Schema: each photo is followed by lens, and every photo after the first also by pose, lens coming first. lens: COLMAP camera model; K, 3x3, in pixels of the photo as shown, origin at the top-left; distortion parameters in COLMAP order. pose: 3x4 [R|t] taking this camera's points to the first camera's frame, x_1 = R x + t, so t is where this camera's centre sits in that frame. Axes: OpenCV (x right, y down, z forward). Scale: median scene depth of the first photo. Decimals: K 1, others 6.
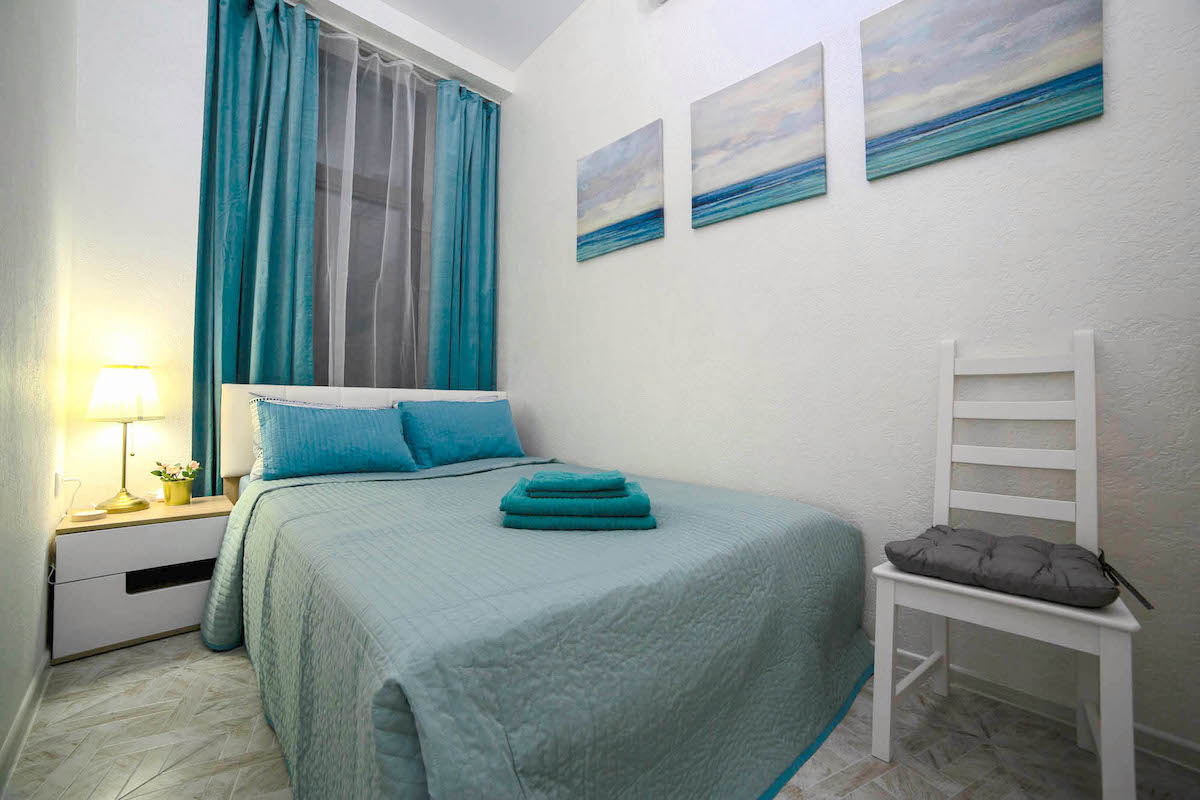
lens RADIAL K [[496.2, 0, 602.6], [0, 496.2, 402.9], [0, 0, 1]] dist [-0.095365, 0.036177]
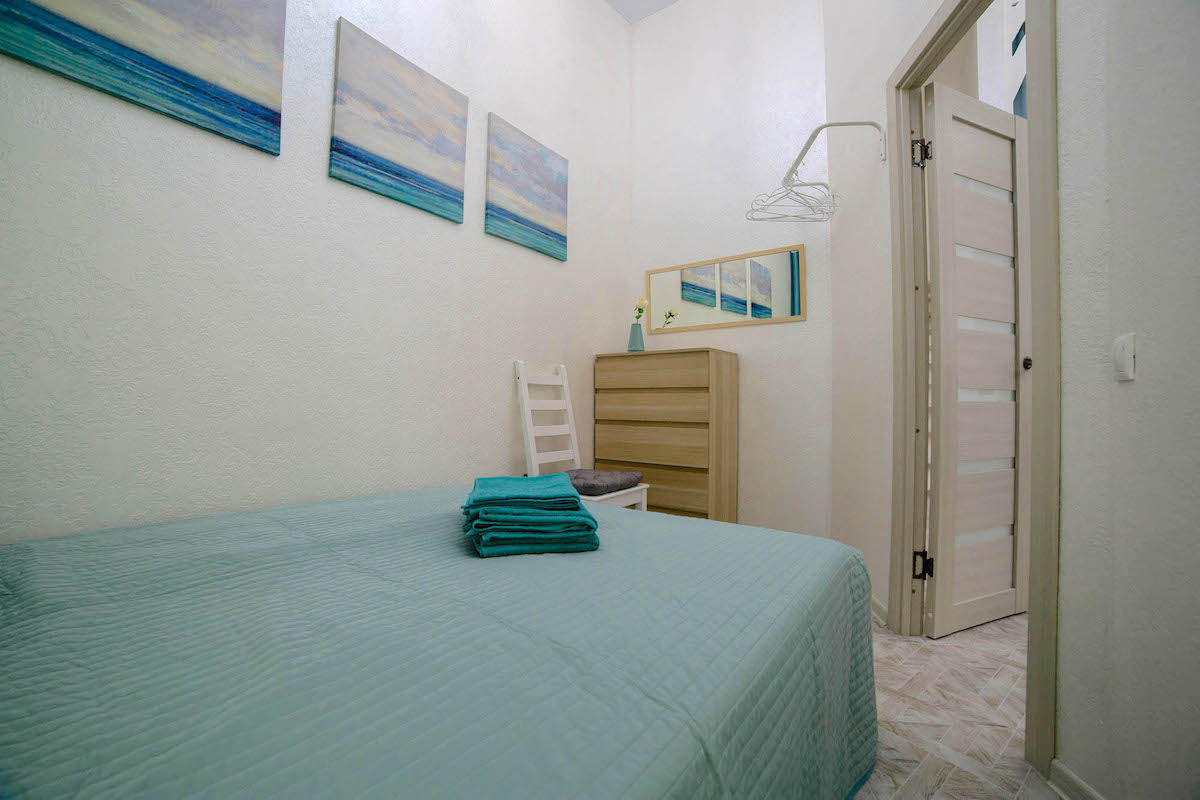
lens RADIAL K [[496.2, 0, 602.6], [0, 496.2, 402.9], [0, 0, 1]] dist [-0.095365, 0.036177]
pose [[-0.166758, -0.015869, 0.985870, -0.721898], [-0.032042, 0.999430, 0.010668, -0.012353], [-0.985477, -0.029811, -0.167171, 0.755934]]
